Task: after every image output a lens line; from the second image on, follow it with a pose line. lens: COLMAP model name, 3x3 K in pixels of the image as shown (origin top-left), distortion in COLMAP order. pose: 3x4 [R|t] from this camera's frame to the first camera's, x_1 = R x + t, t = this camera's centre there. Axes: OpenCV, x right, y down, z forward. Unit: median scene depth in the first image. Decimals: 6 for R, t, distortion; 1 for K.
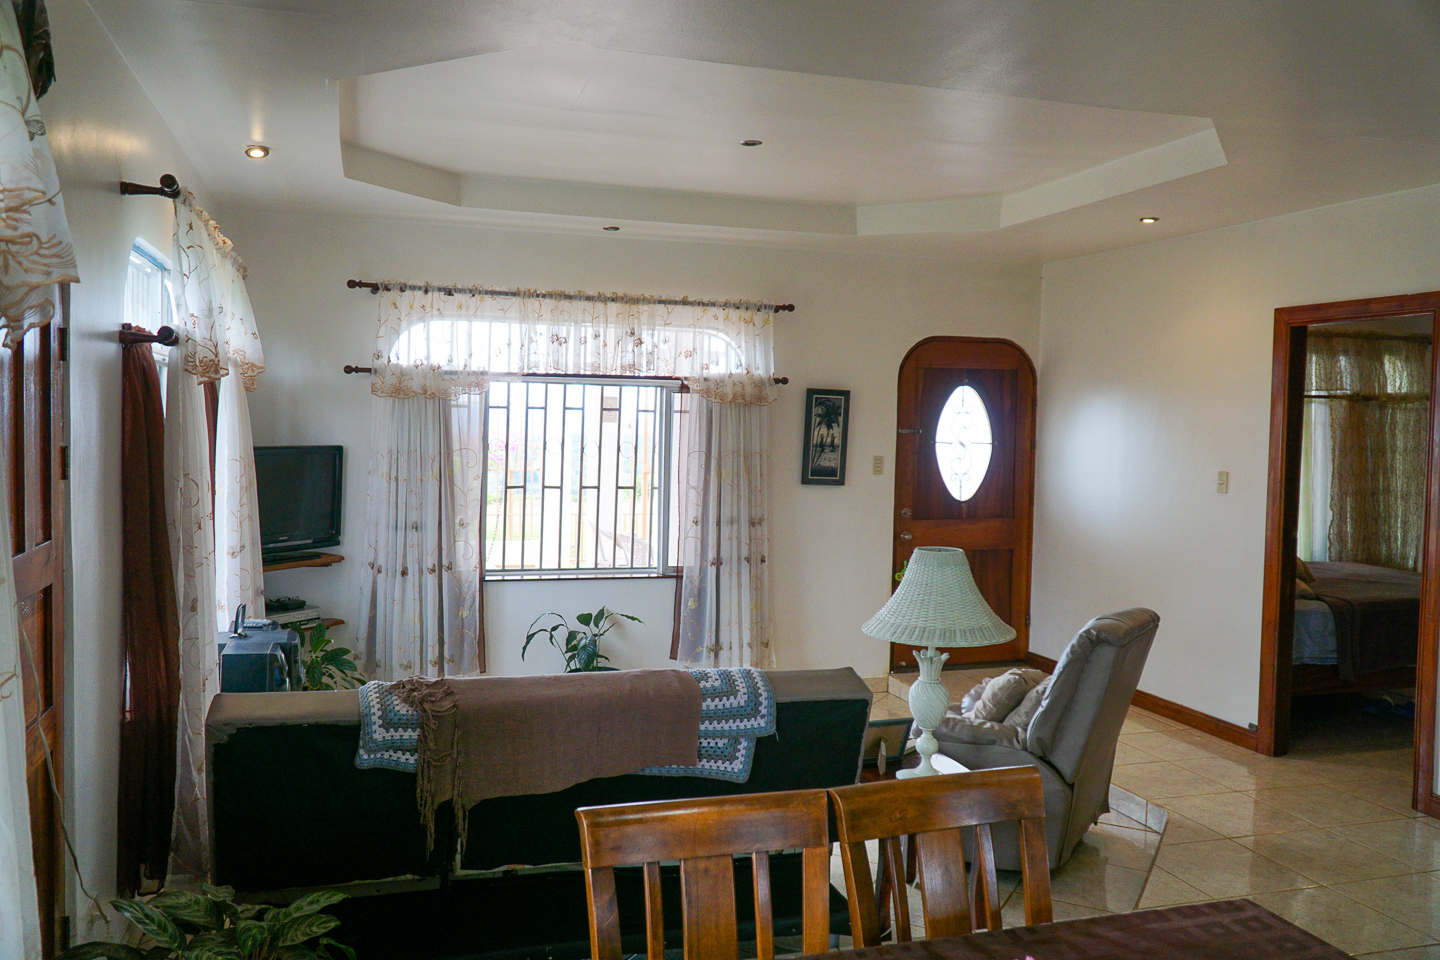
lens RADIAL K [[1153.0, 0, 709.4], [0, 1153.0, 475.2], [0, 0, 1]] dist [0.011007, -0.029656]
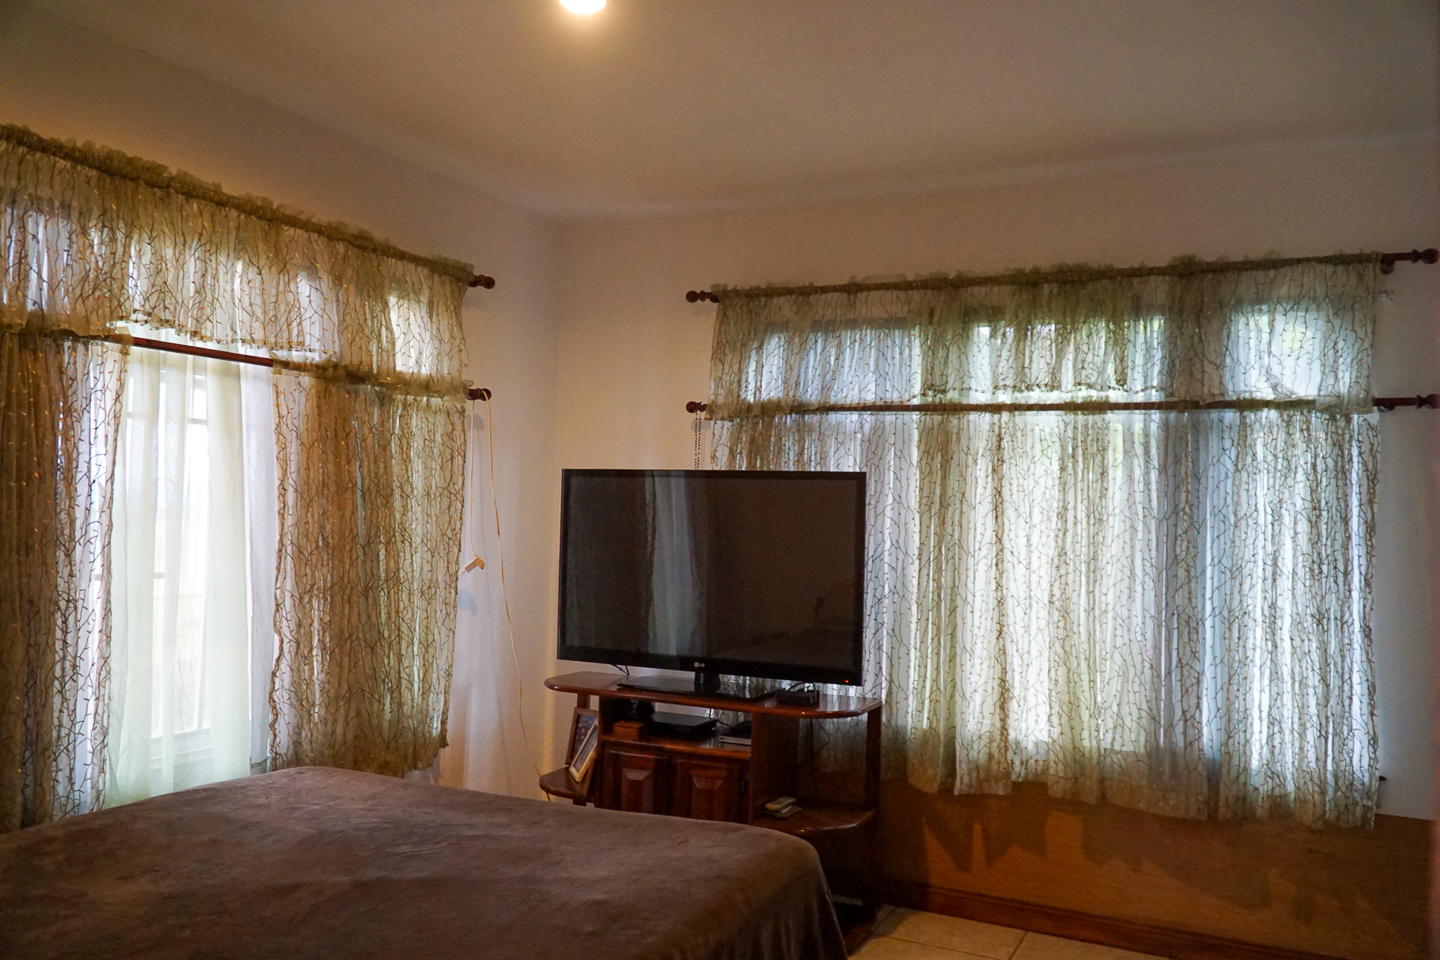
lens RADIAL K [[1153.0, 0, 716.1], [0, 1153.0, 476.7], [0, 0, 1]] dist [0.011007, -0.029656]
pose [[0.679205, 0.026454, 0.733471, 0.336109], [0.014412, 0.998677, -0.049365, -0.003382], [-0.733807, 0.044099, 0.677925, 0.592130]]
